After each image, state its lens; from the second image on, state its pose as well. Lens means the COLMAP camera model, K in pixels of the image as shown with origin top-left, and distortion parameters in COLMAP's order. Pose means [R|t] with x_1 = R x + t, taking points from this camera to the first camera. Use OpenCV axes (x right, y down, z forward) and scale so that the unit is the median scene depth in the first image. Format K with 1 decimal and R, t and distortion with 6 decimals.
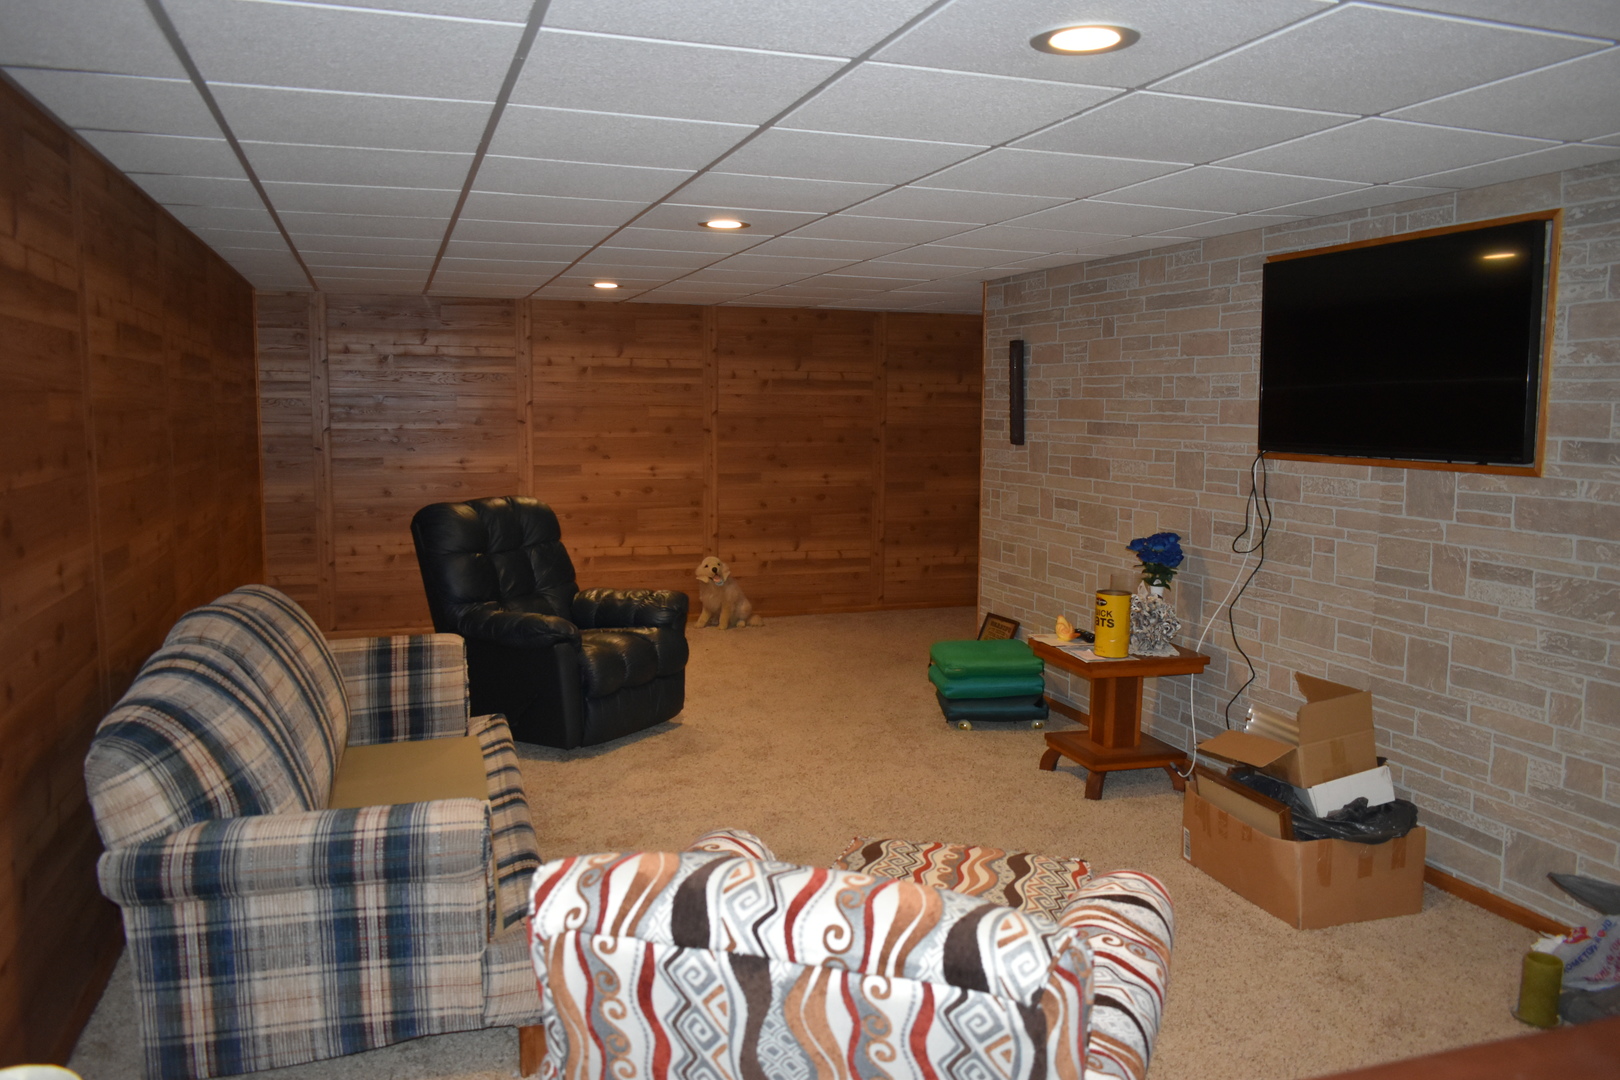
lens RADIAL K [[1233.5, 0, 806.0], [0, 1233.5, 540.8], [0, 0, 1]] dist [-0.024583, 0.014873]
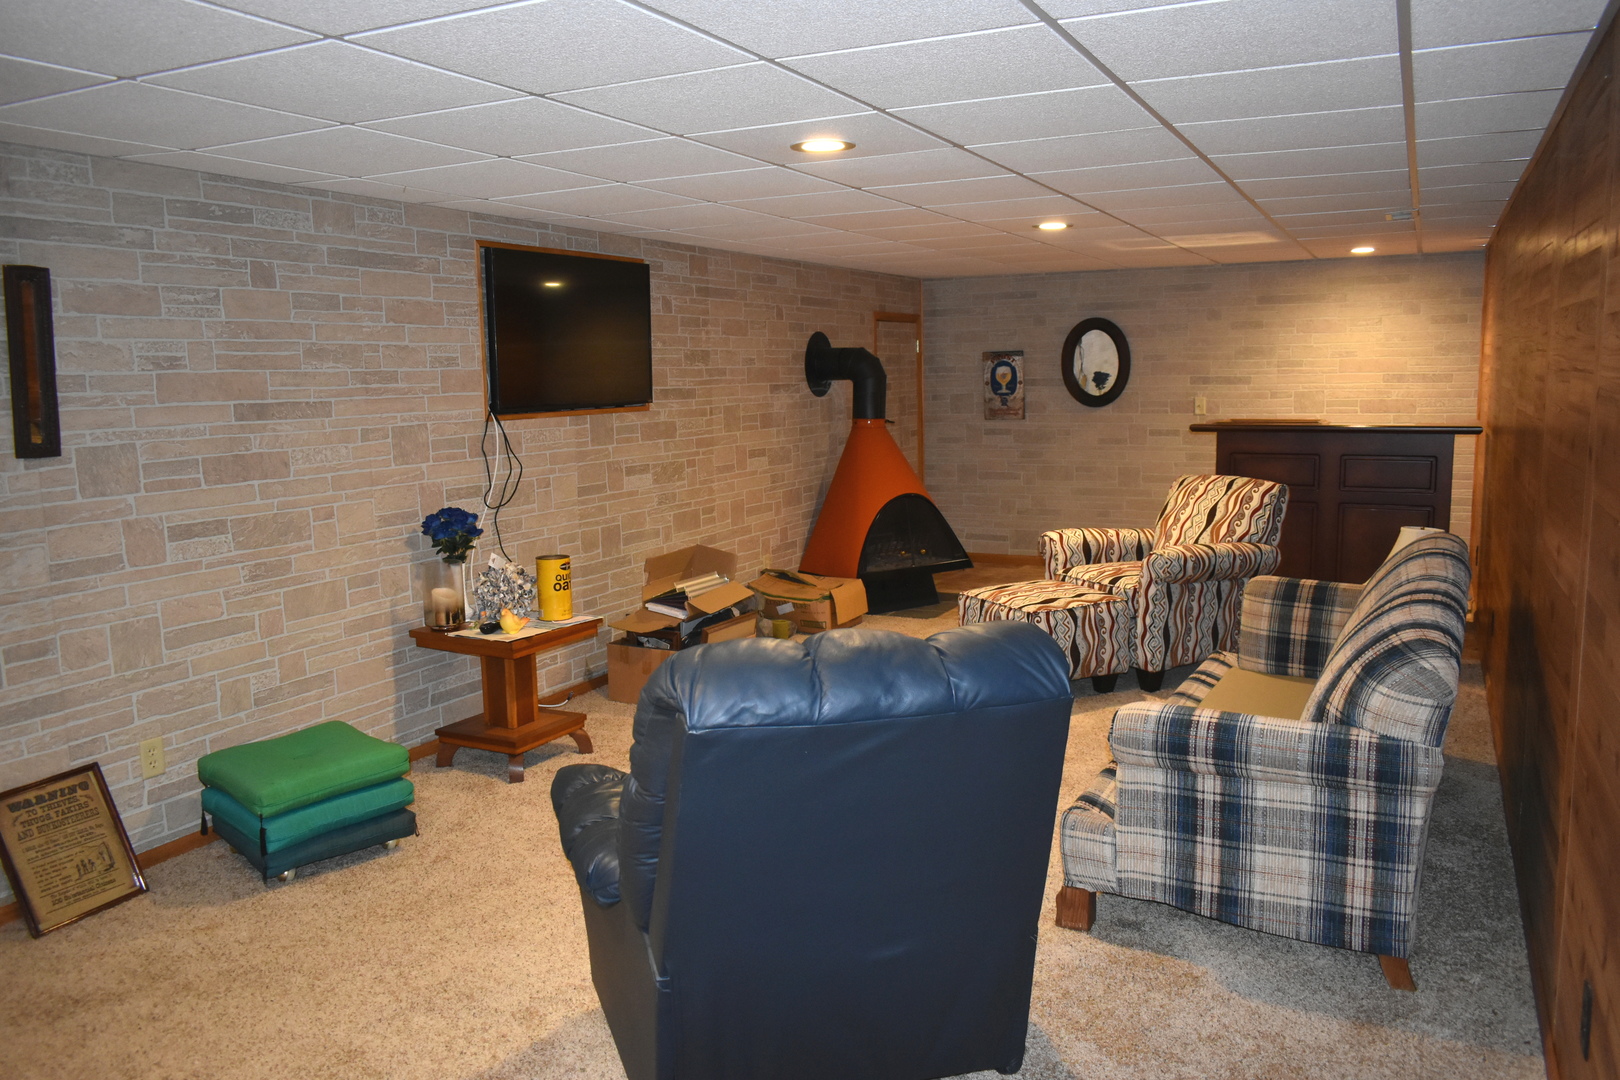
lens RADIAL K [[1233.5, 0, 805.3], [0, 1233.5, 538.0], [0, 0, 1]] dist [-0.024583, 0.014873]
pose [[-0.702723, -0.082616, 0.706651, -0.590788], [0.099980, 0.971912, 0.213052, -0.162312], [-0.704404, 0.220367, -0.674725, 1.471929]]
